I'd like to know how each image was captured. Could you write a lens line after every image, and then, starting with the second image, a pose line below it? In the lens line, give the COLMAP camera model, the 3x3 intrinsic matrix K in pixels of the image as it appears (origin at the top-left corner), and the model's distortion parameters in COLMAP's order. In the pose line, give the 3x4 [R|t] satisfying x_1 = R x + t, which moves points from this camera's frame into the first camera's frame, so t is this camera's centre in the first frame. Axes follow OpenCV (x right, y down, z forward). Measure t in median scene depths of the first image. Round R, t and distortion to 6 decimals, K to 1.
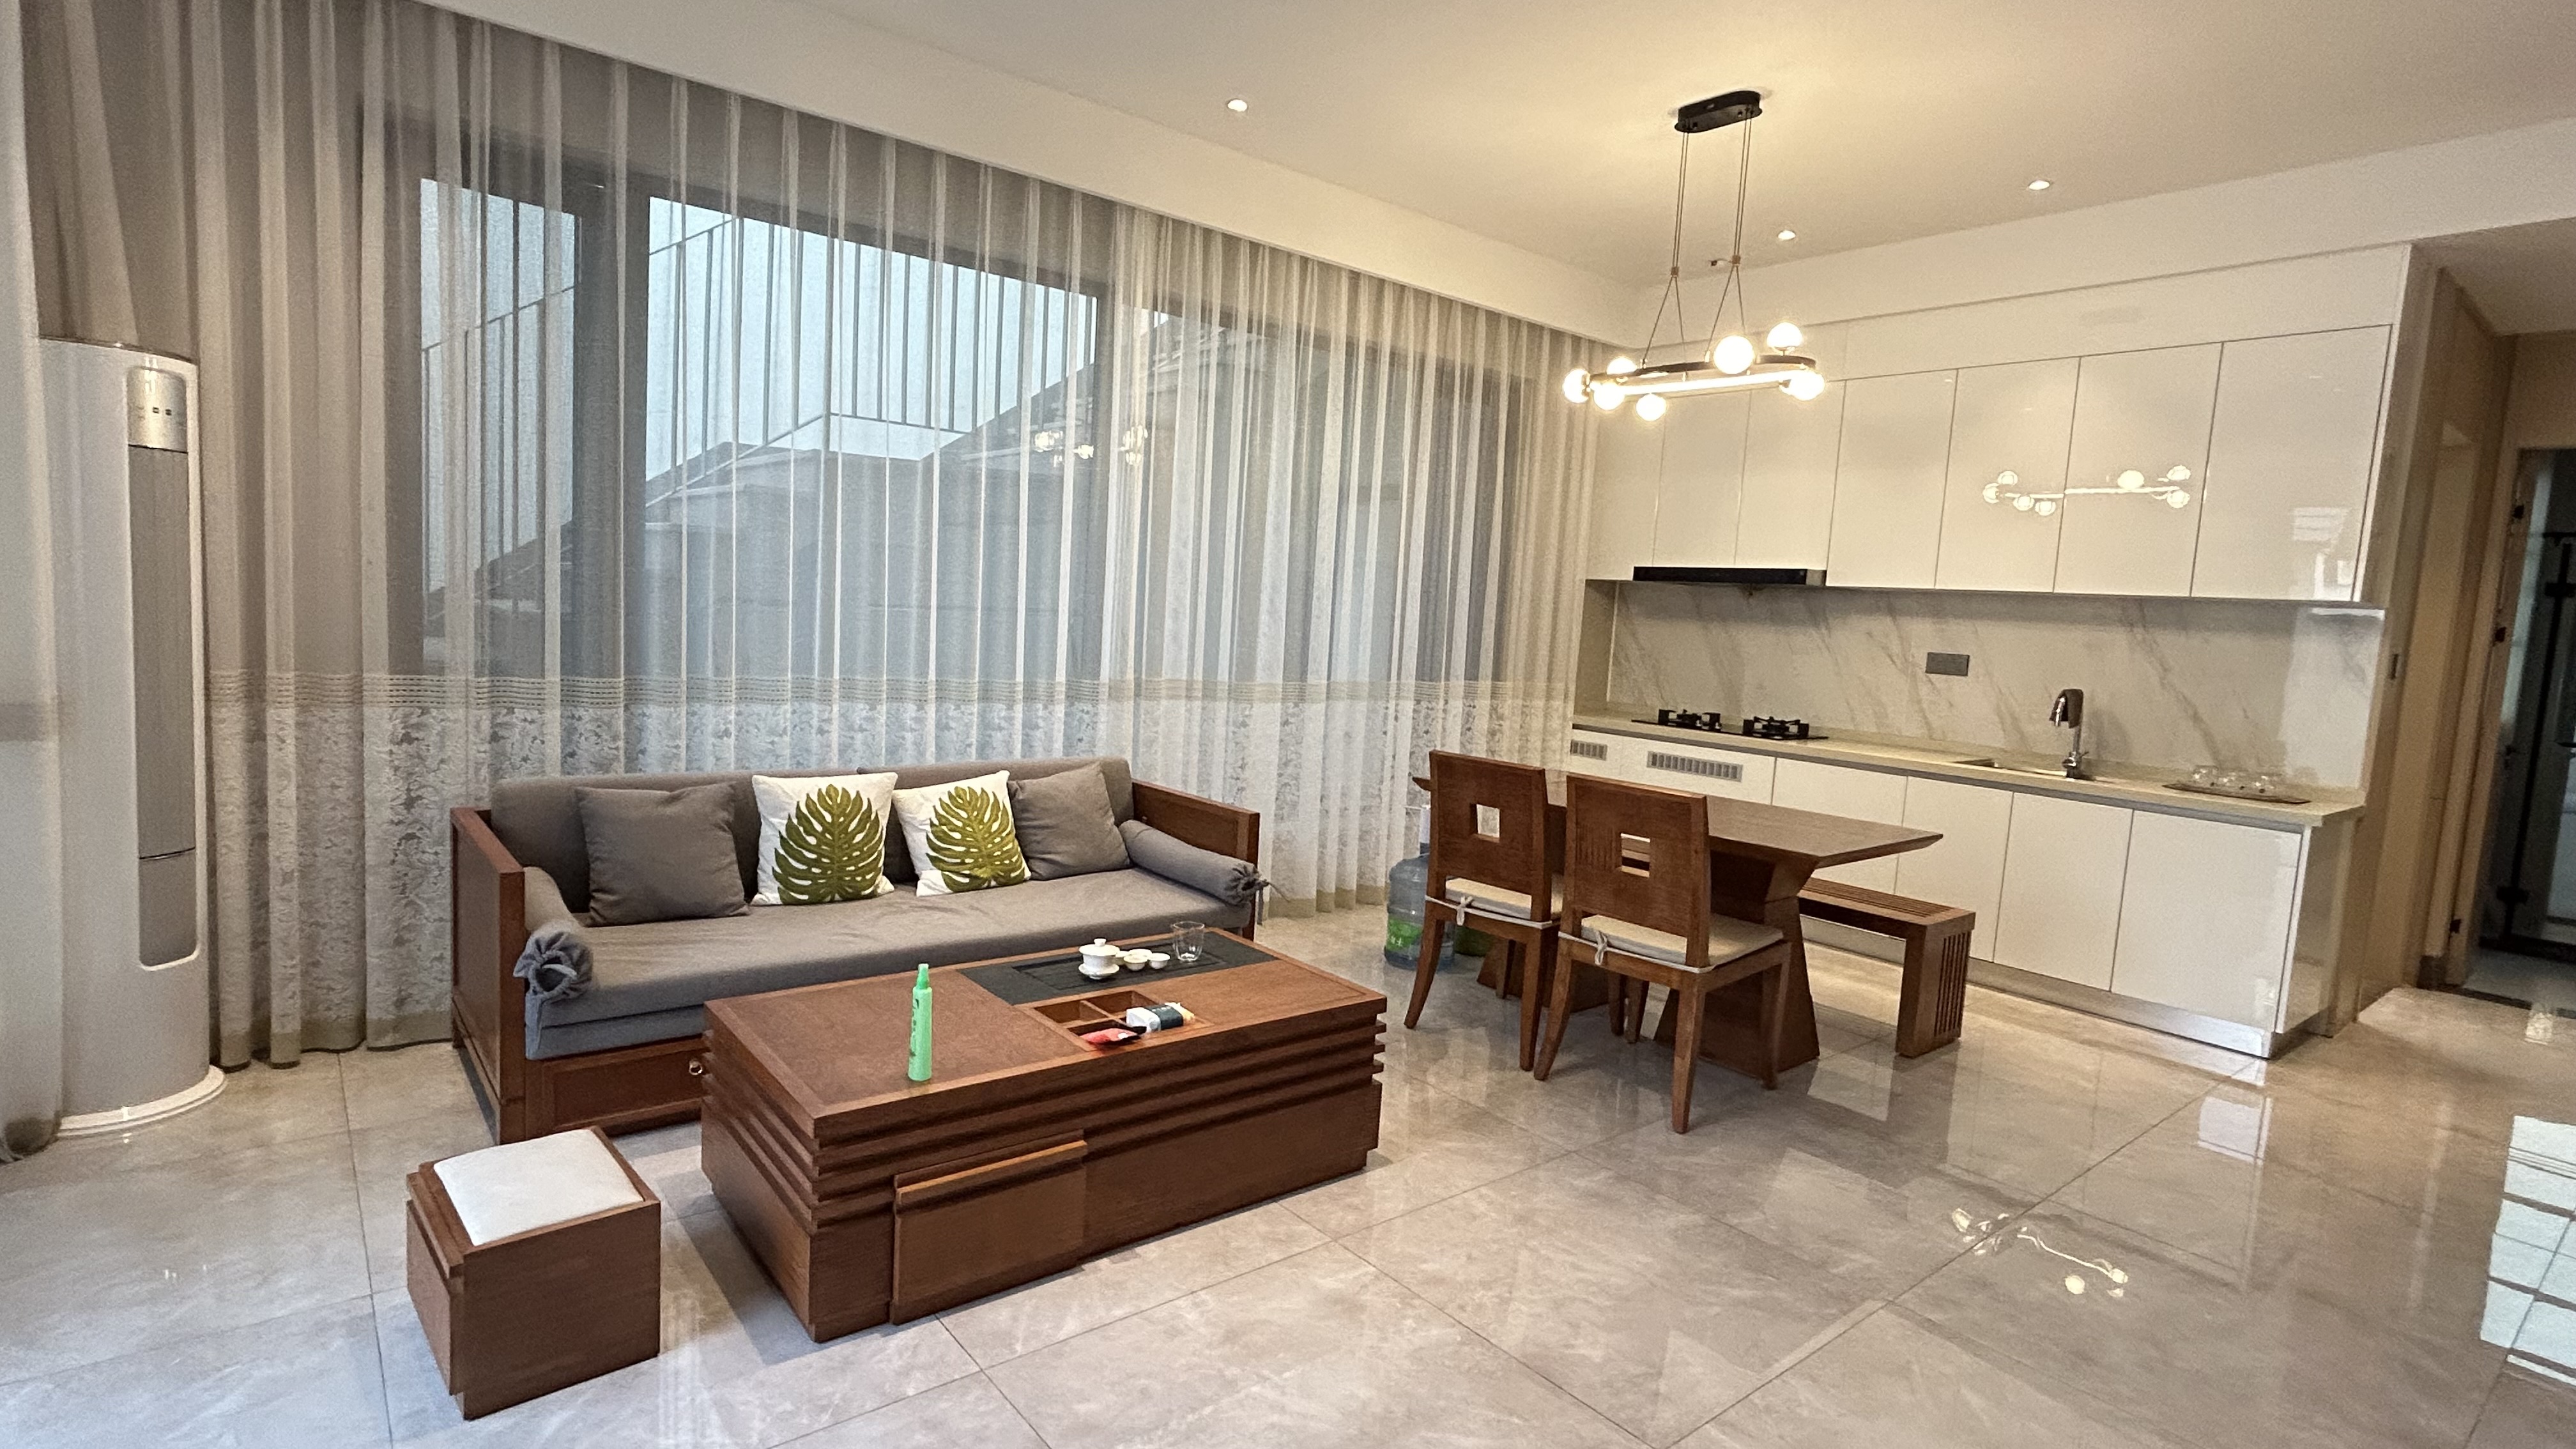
lens RADIAL K [[1259.7, 0, 1288.0], [0, 1259.7, 724.5], [0, 0, 1]] dist [-0.002652, 0.011238]
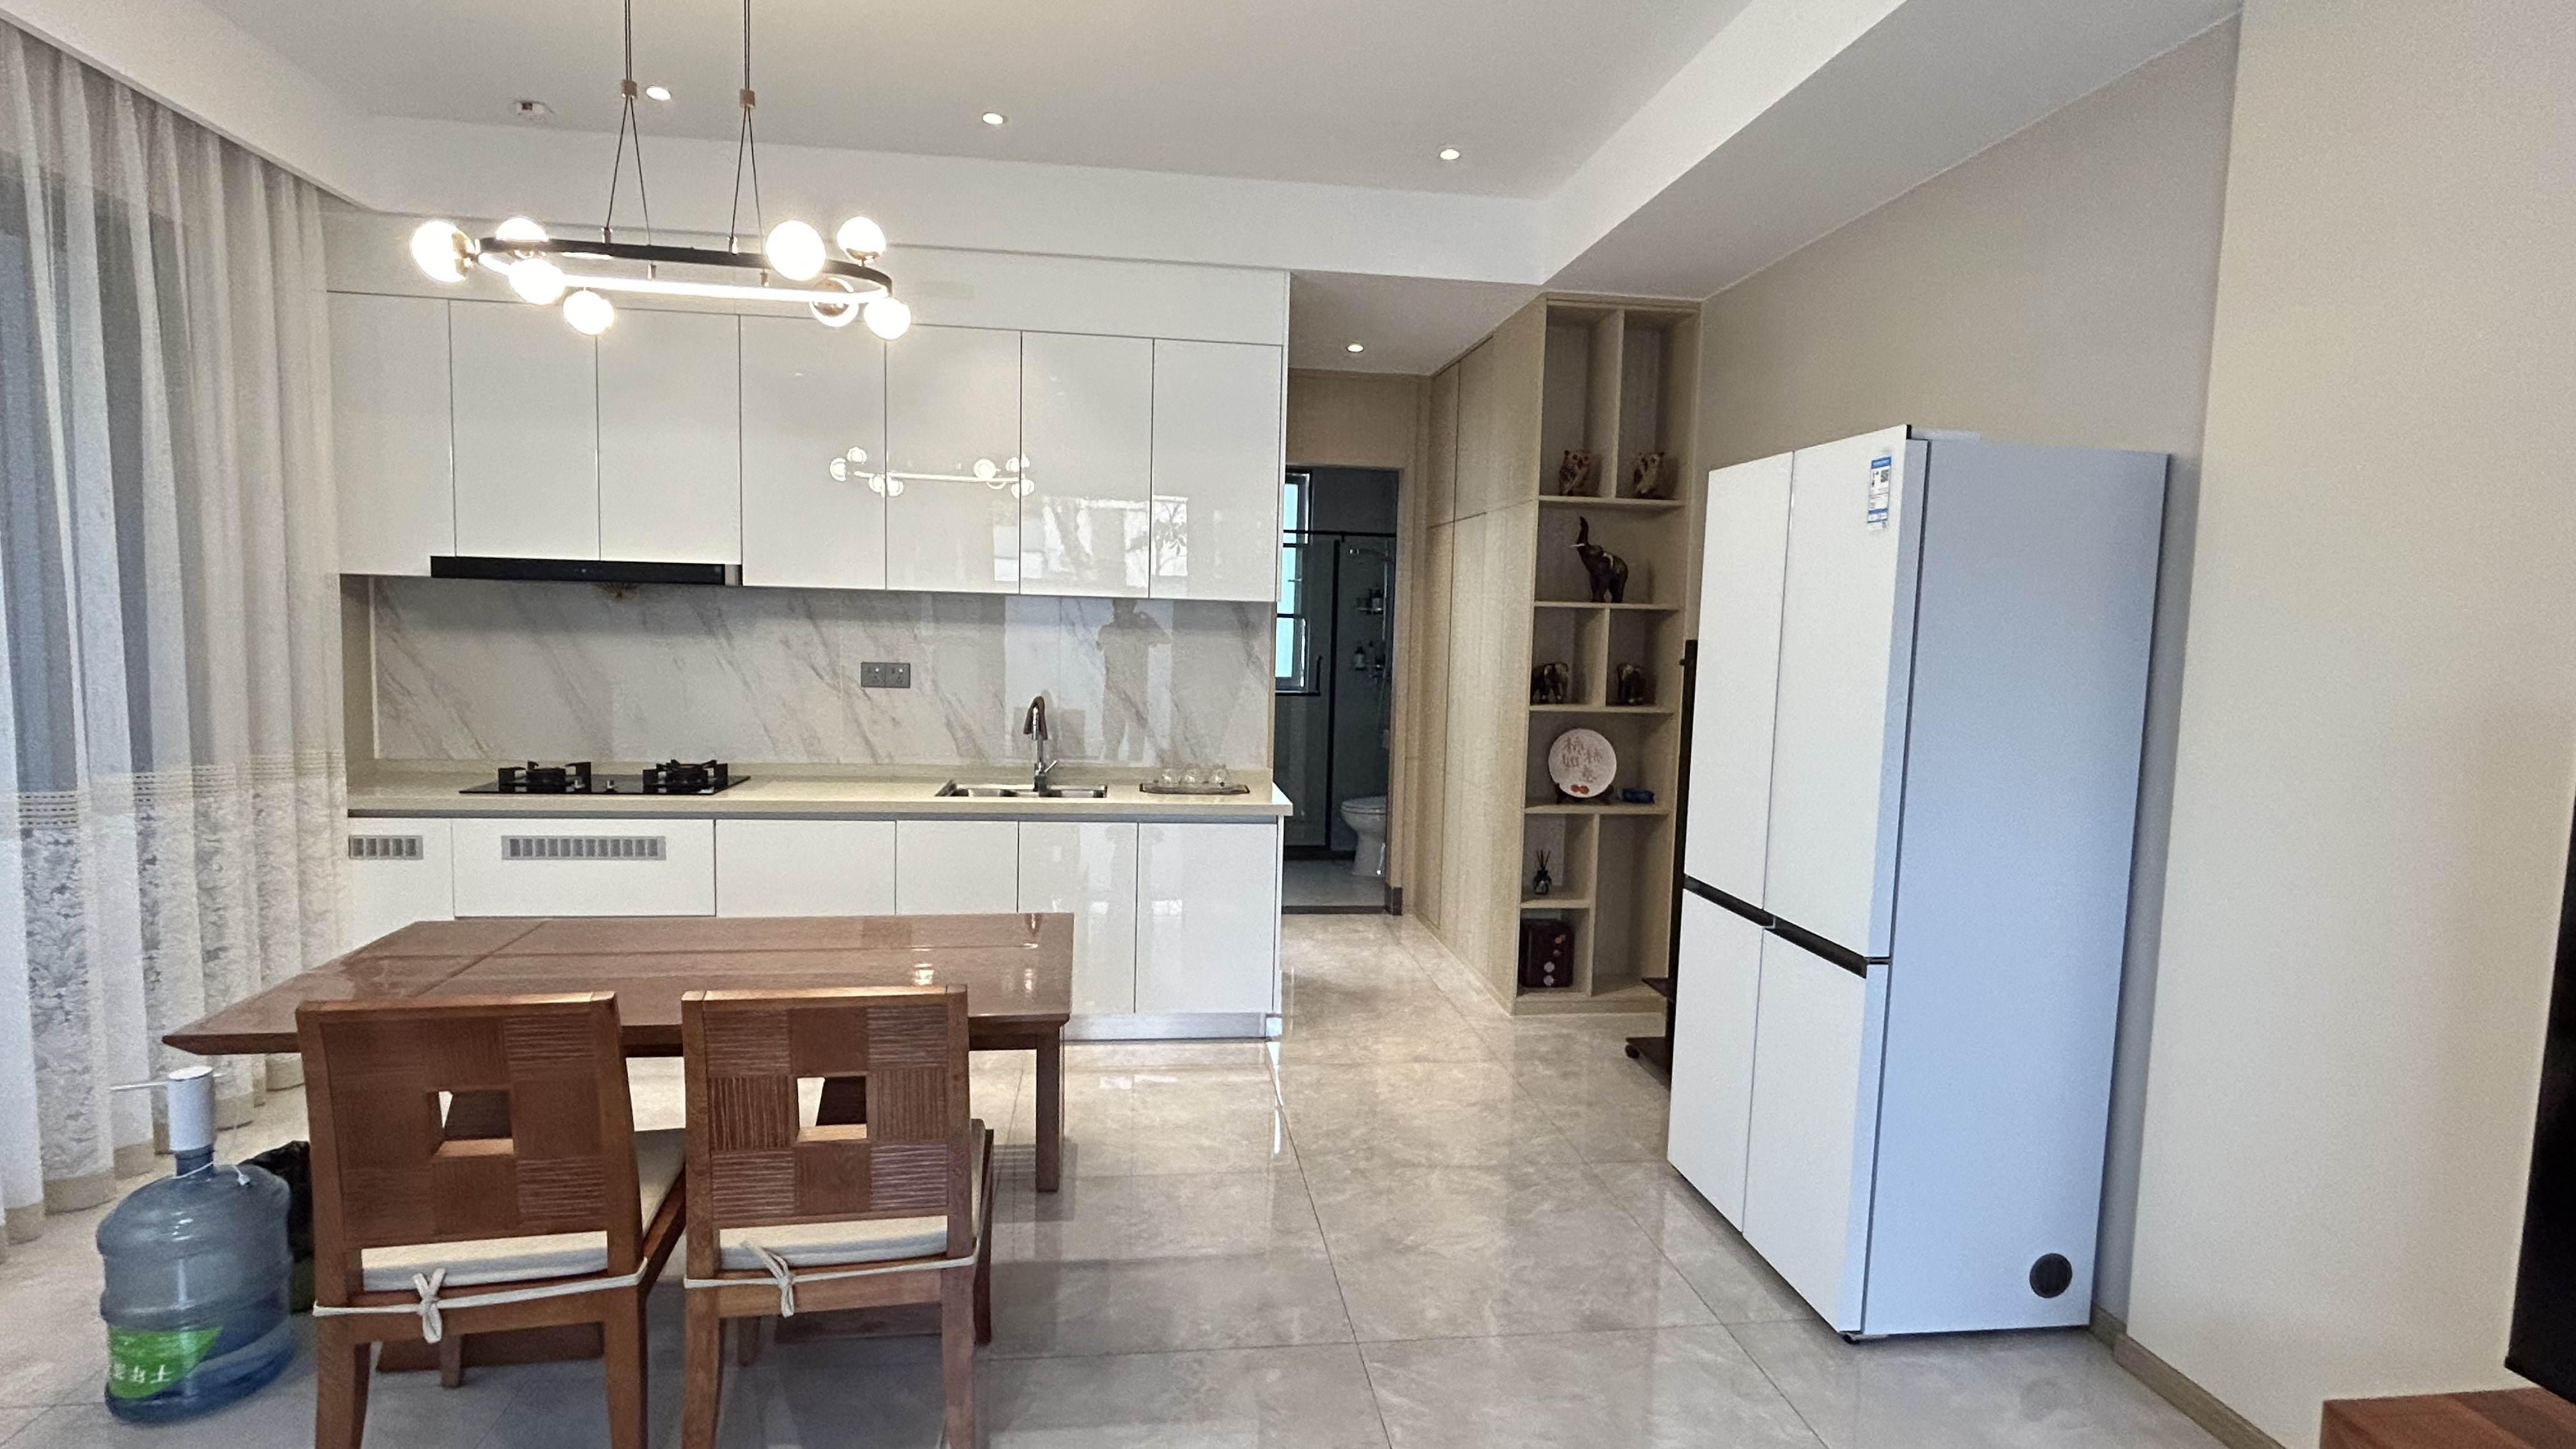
lens RADIAL K [[1259.7, 0, 1288.0], [0, 1259.7, 724.5], [0, 0, 1]] dist [-0.002652, 0.011238]
pose [[0.535227, -0.112445, 0.837191, -0.043366], [0.084669, 0.993250, 0.079276, -0.056224], [-0.840454, 0.028453, 0.541135, 0.297848]]
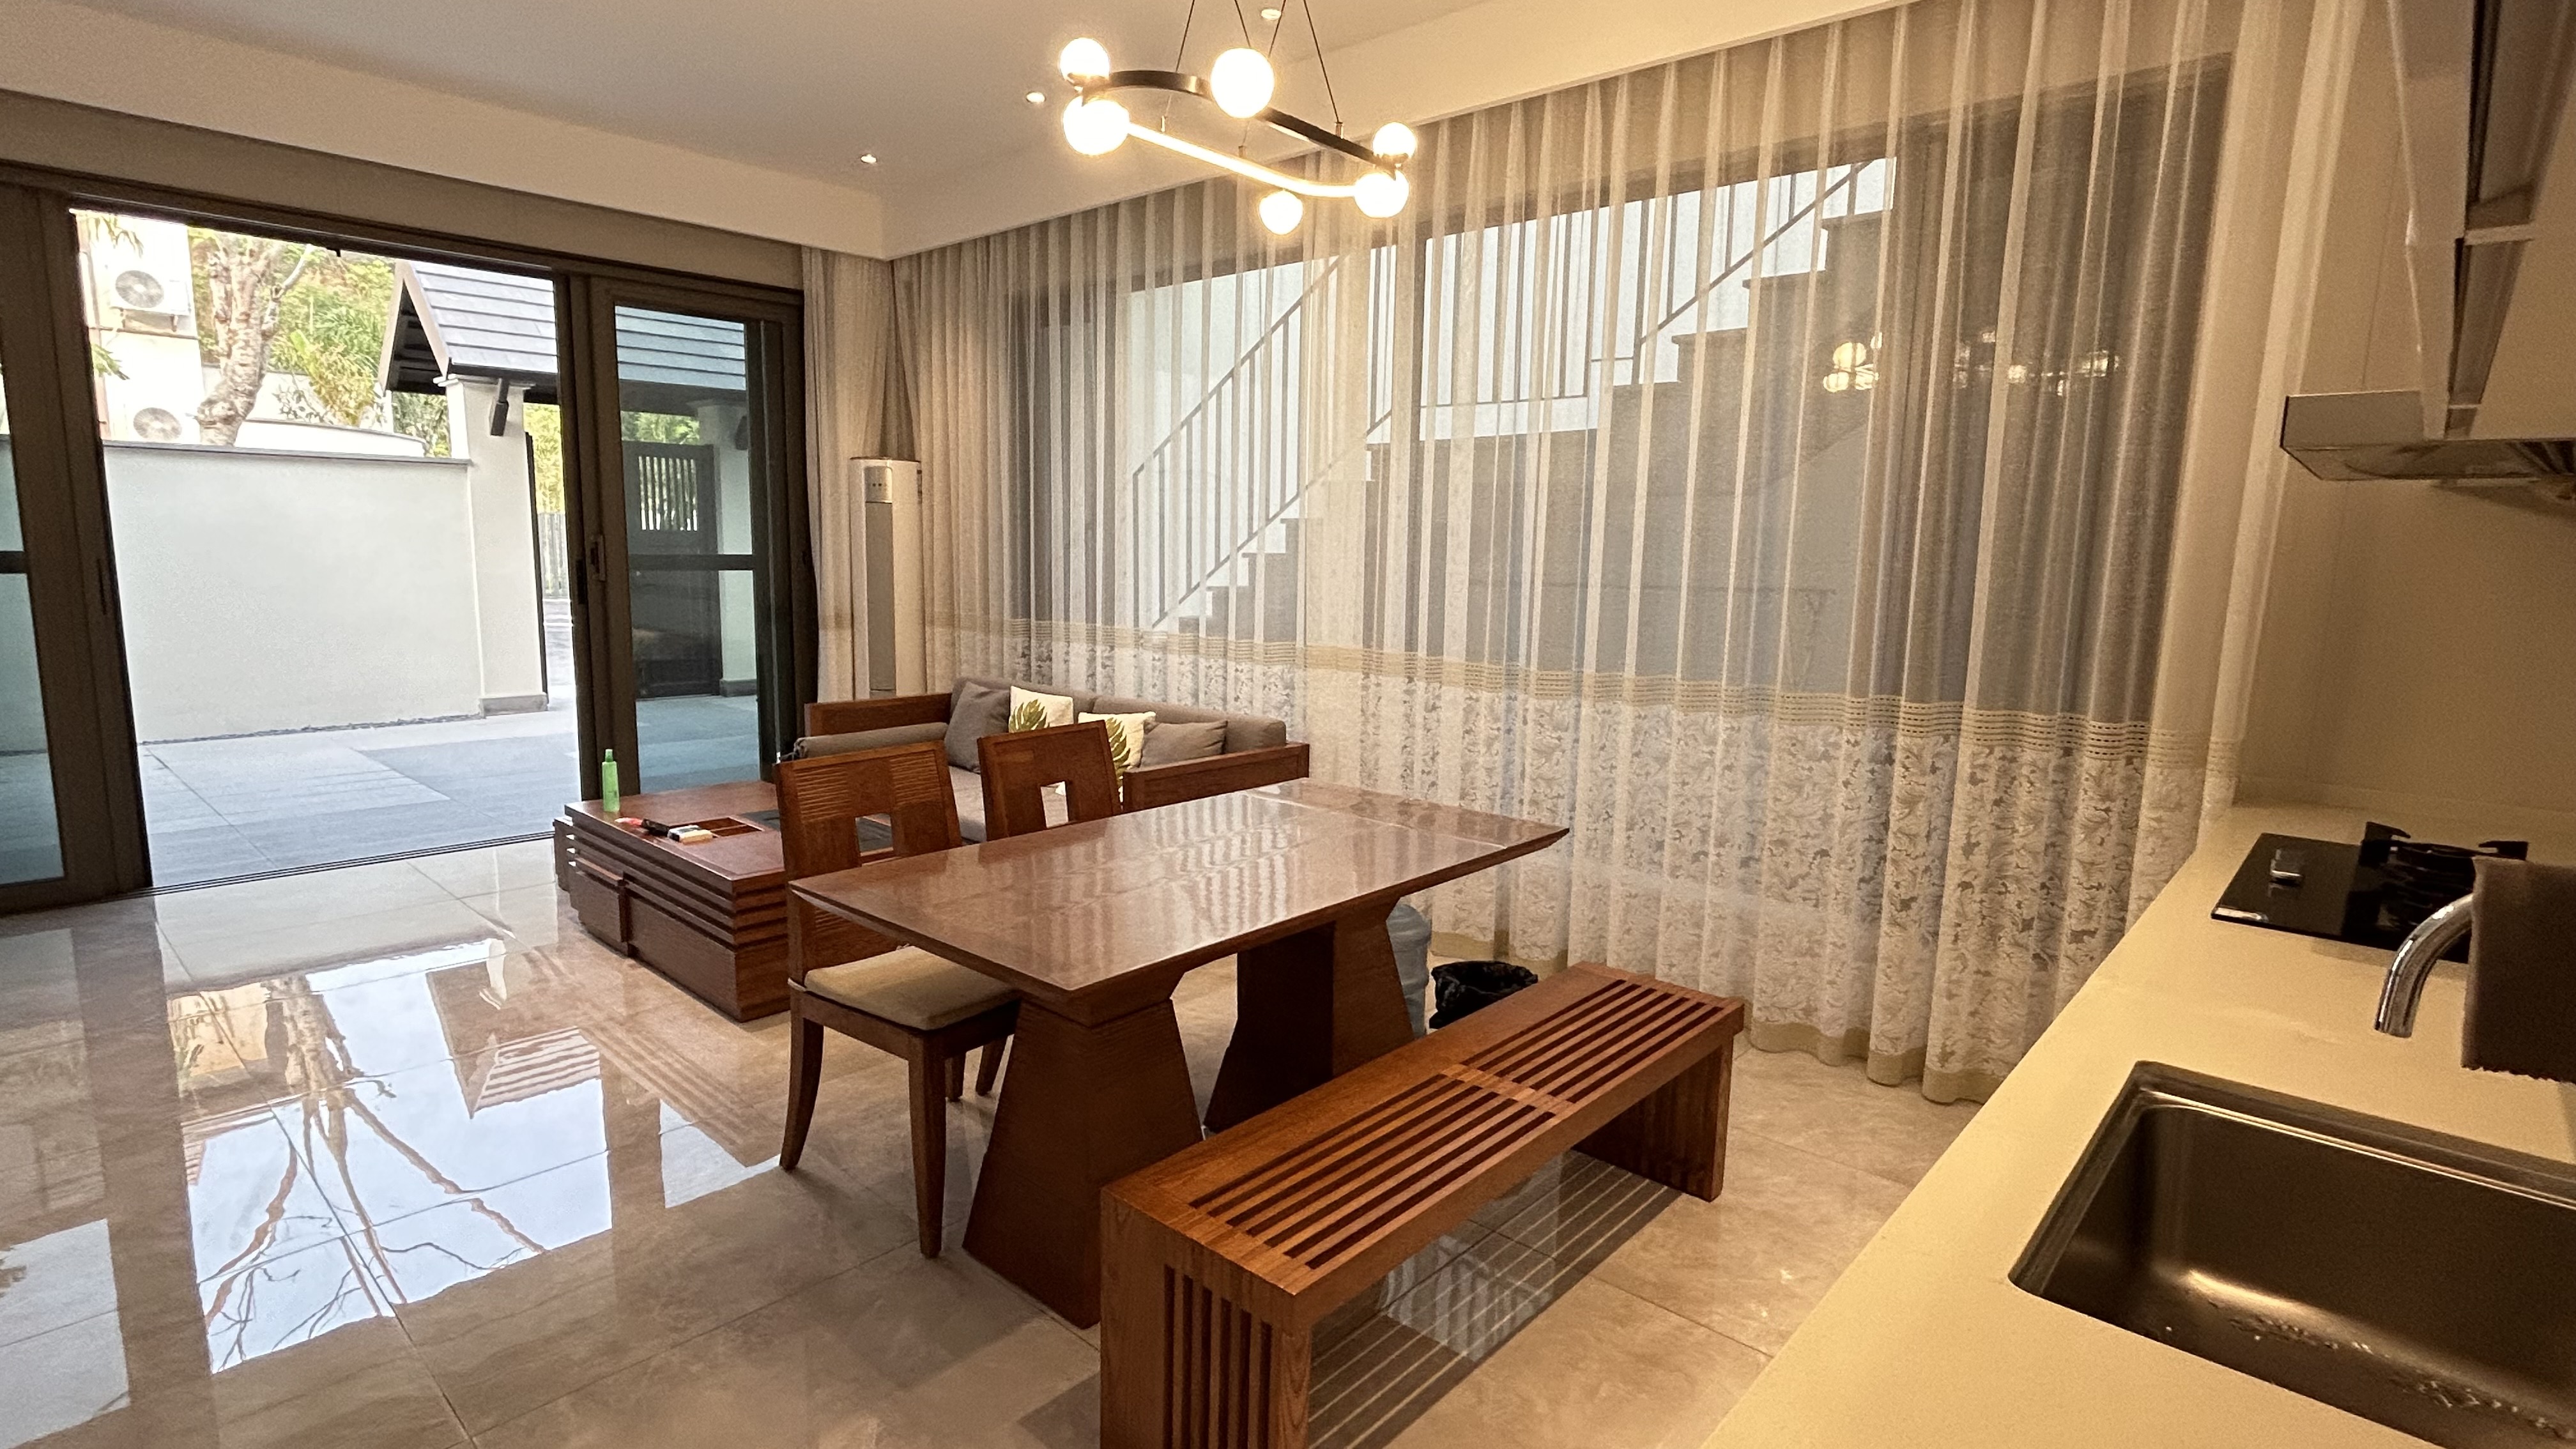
lens RADIAL K [[1259.7, 0, 1288.0], [0, 1259.7, 724.5], [0, 0, 1]] dist [-0.002652, 0.011238]
pose [[0.124962, 0.089286, -0.988136, 0.616445], [-0.112799, 0.990764, 0.075259, -0.032404], [0.985729, 0.102056, 0.133879, 0.651147]]
